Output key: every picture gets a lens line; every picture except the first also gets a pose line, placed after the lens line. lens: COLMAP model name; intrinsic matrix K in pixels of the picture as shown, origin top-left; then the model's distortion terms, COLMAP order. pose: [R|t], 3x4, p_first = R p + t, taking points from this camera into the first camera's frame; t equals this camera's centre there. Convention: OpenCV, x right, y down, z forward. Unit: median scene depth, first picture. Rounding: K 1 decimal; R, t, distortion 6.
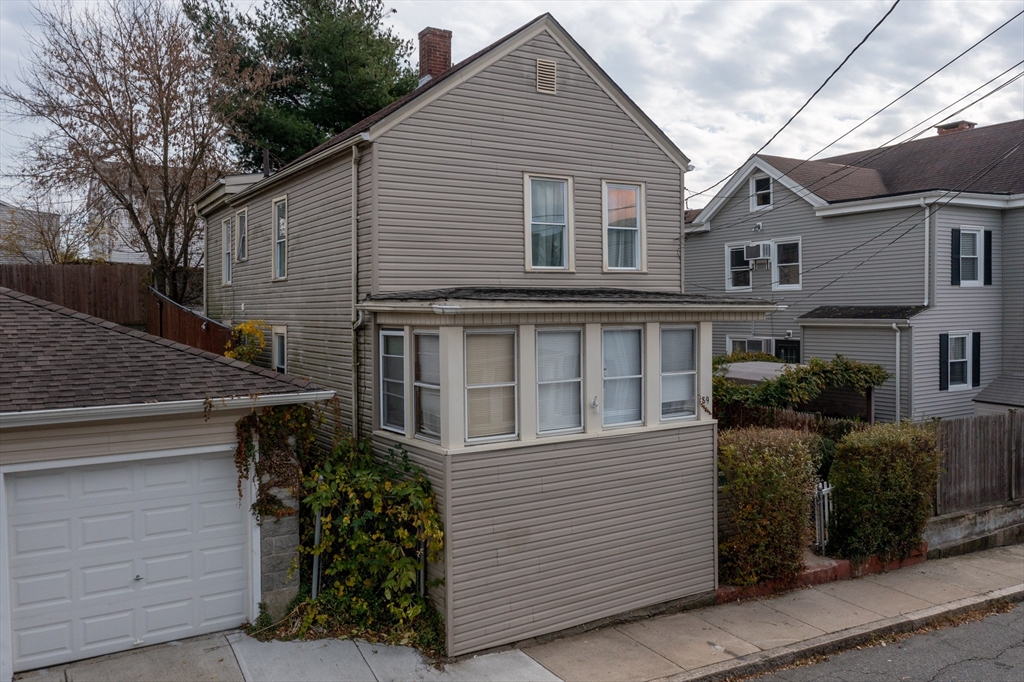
lens RADIAL K [[805.6, 0, 511.5], [0, 805.6, 336.2], [0, 0, 1]] dist [0.003045, 0.009864]
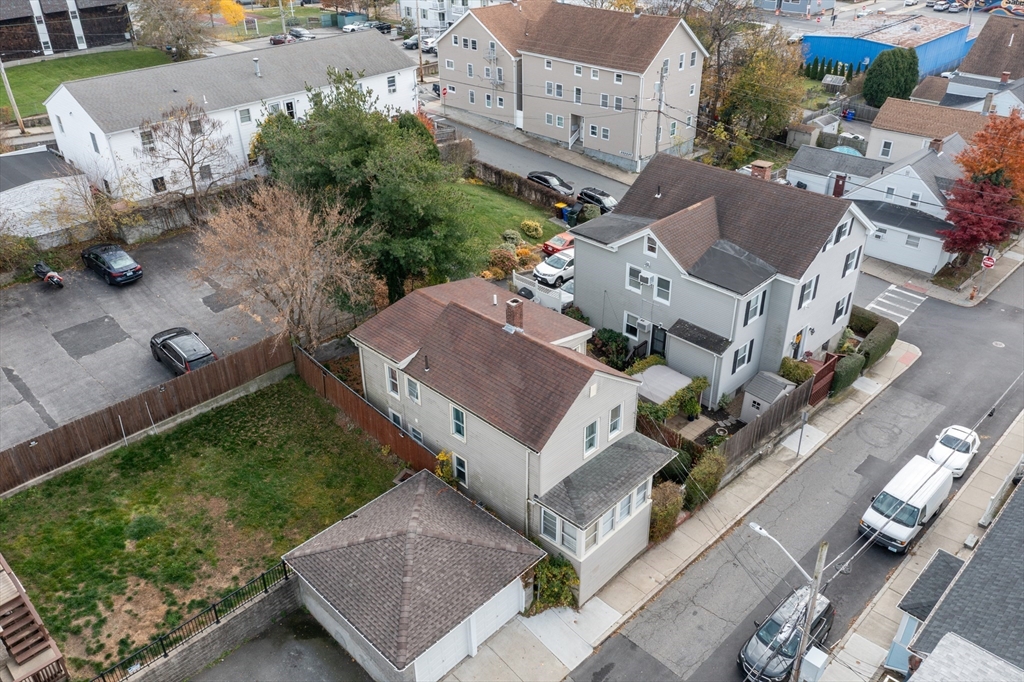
lens RADIAL K [[805.6, 0, 511.5], [0, 805.6, 336.2], [0, 0, 1]] dist [0.003045, 0.009864]
pose [[0.973323, -0.121736, 0.194478, -0.674838], [0.012727, 0.874973, 0.484005, -1.712347], [-0.229084, -0.468618, 0.853181, -0.966875]]
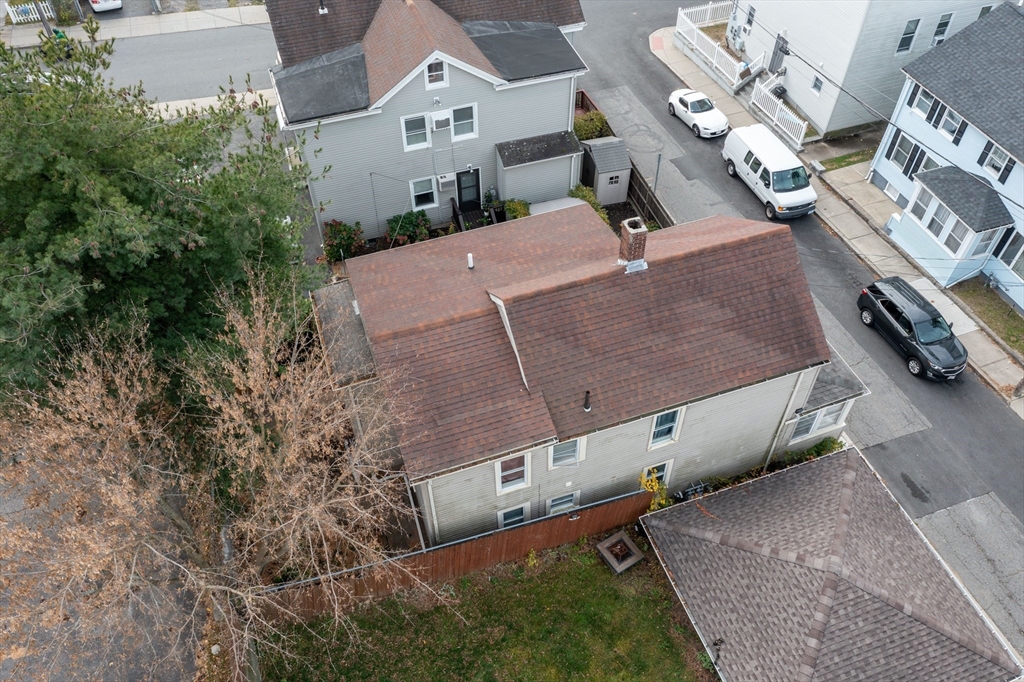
lens RADIAL K [[805.6, 0, 511.5], [0, 805.6, 336.2], [0, 0, 1]] dist [0.003045, 0.009864]
pose [[0.220346, -0.725557, 0.651931, -1.437783], [0.031283, 0.673271, 0.738734, -1.597269], [-0.974920, -0.142382, 0.171050, 1.304031]]
